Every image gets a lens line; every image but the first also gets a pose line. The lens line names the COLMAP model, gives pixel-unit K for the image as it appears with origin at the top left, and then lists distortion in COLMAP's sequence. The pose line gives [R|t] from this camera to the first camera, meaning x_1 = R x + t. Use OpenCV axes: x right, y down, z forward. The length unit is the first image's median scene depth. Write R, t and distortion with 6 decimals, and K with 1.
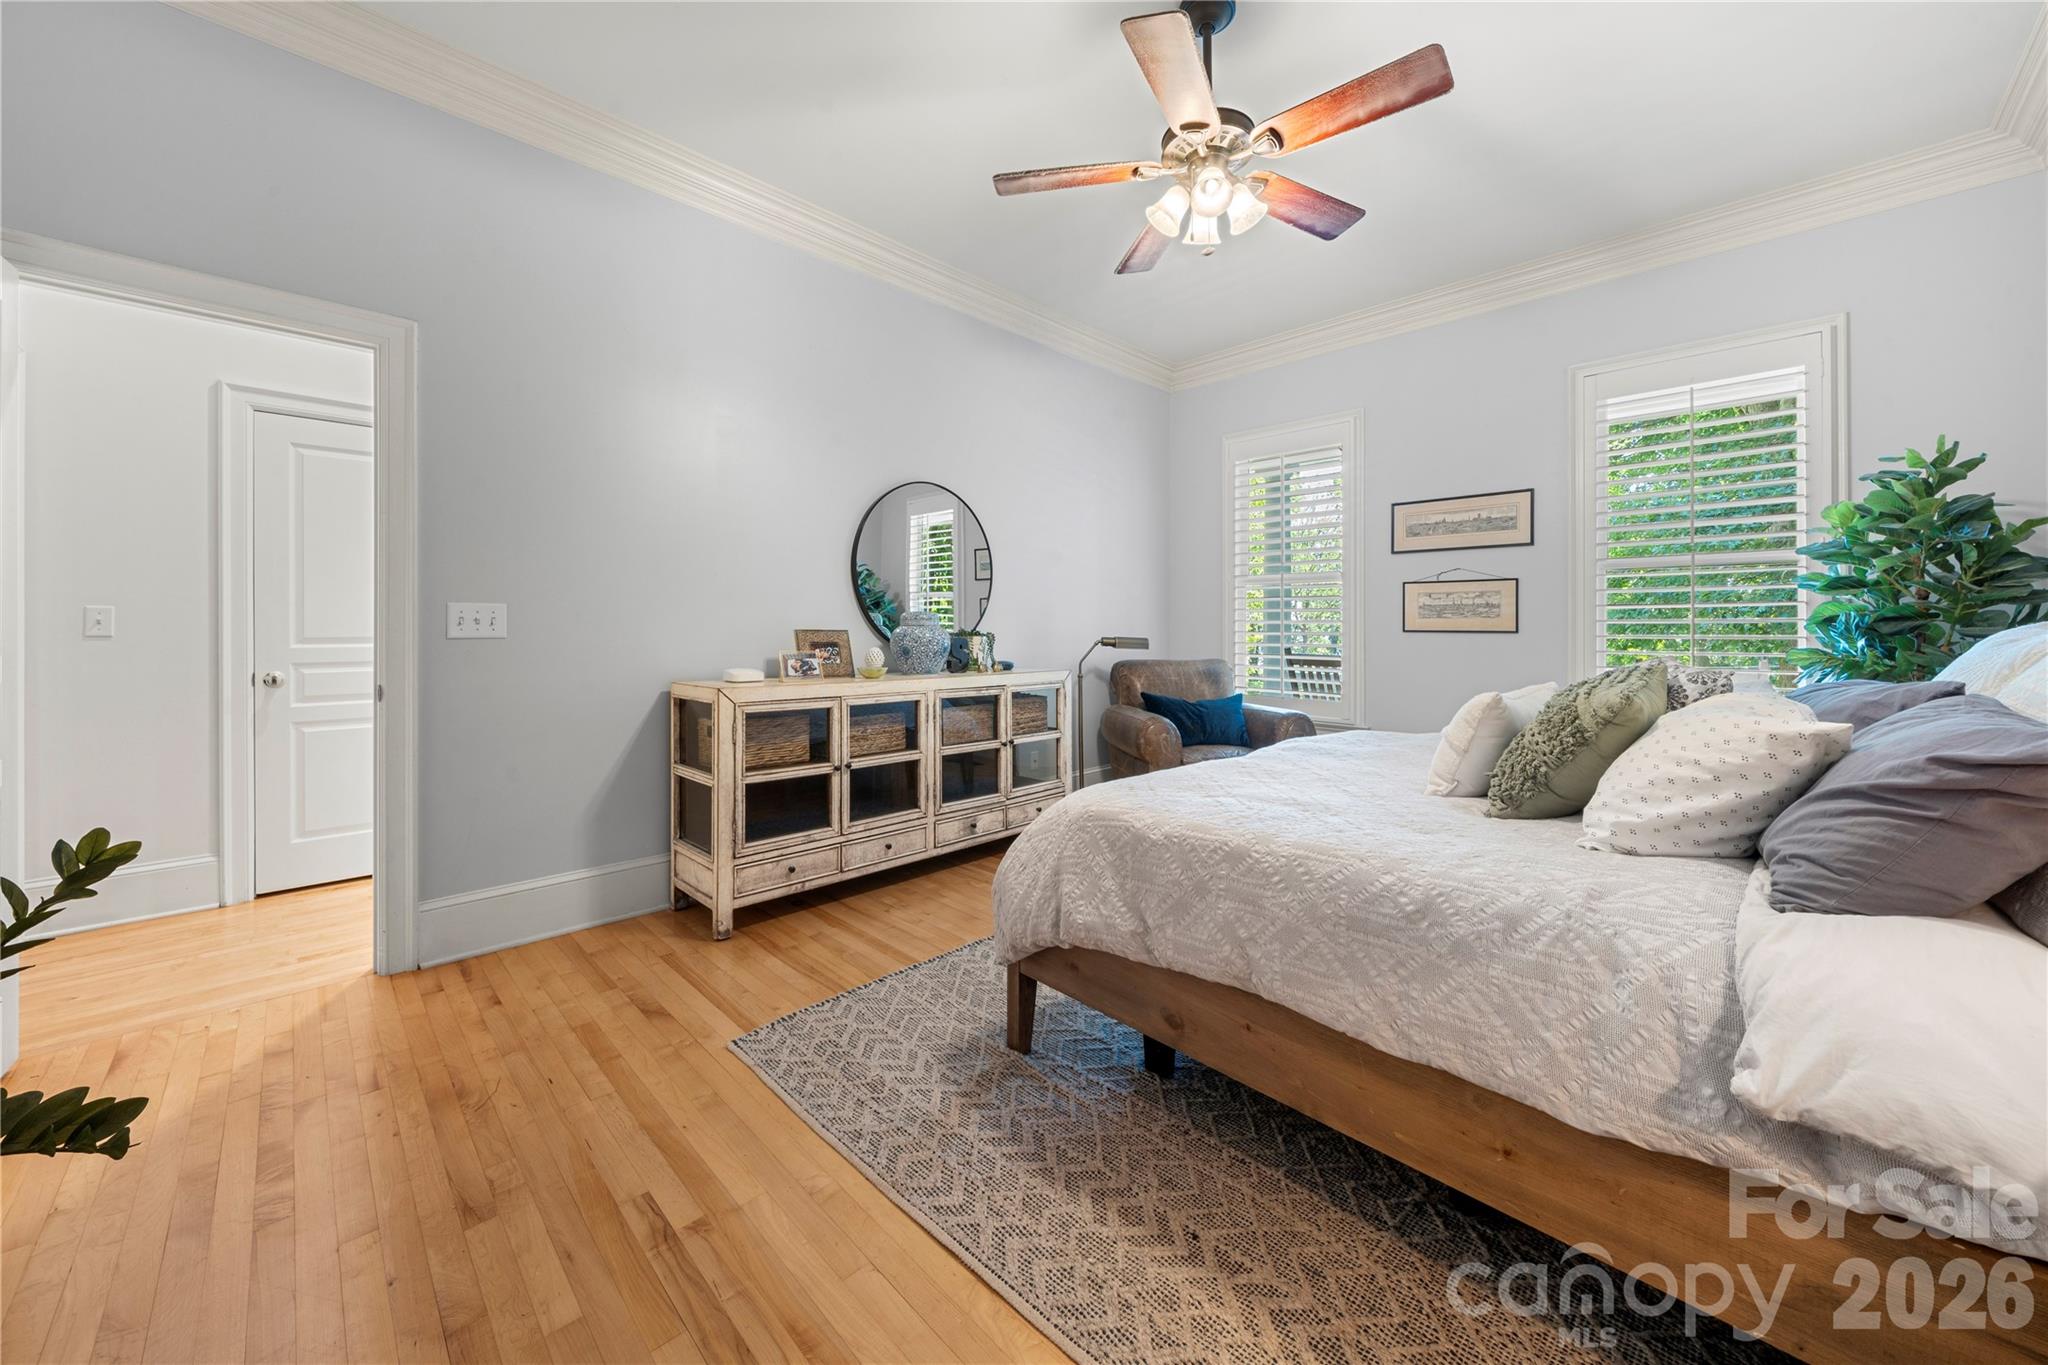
lens RADIAL K [[774.3, 0, 1024.5], [0, 774.3, 626.1], [0, 0, 1]] dist [-0.000888, -0.000040]
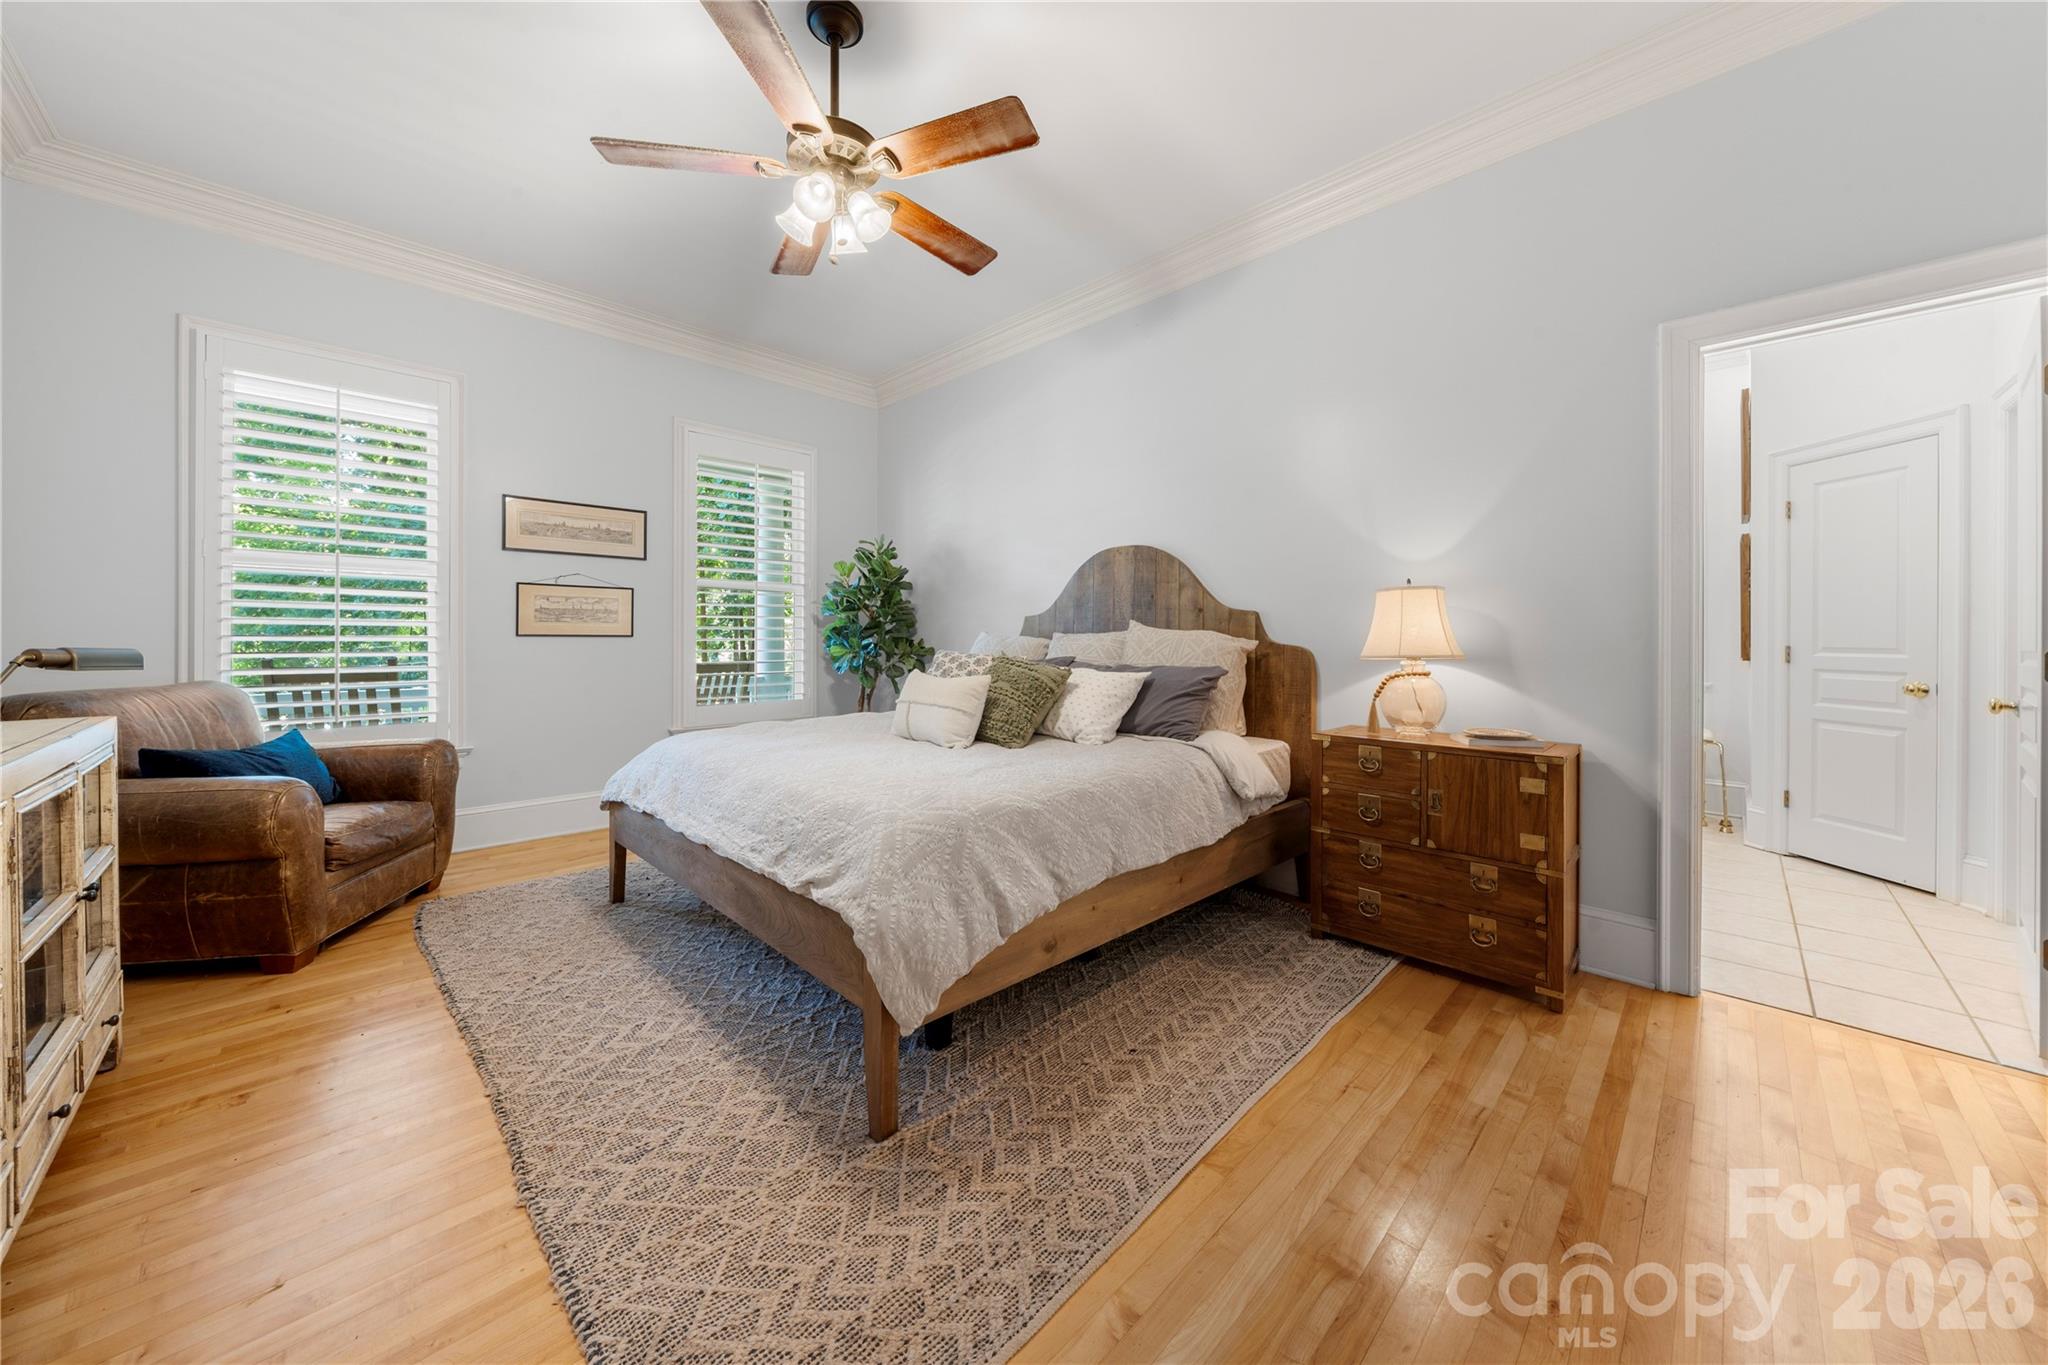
lens RADIAL K [[705.8, 0, 1027.1], [0, 705.8, 641.4], [0, 0, 1]] dist [-0.006244, -0.000035]
pose [[-0.020383, -0.014073, 0.999693, -0.813873], [-0.010250, 0.999851, 0.013866, -0.008748], [-0.999740, -0.009964, -0.020524, 0.905567]]
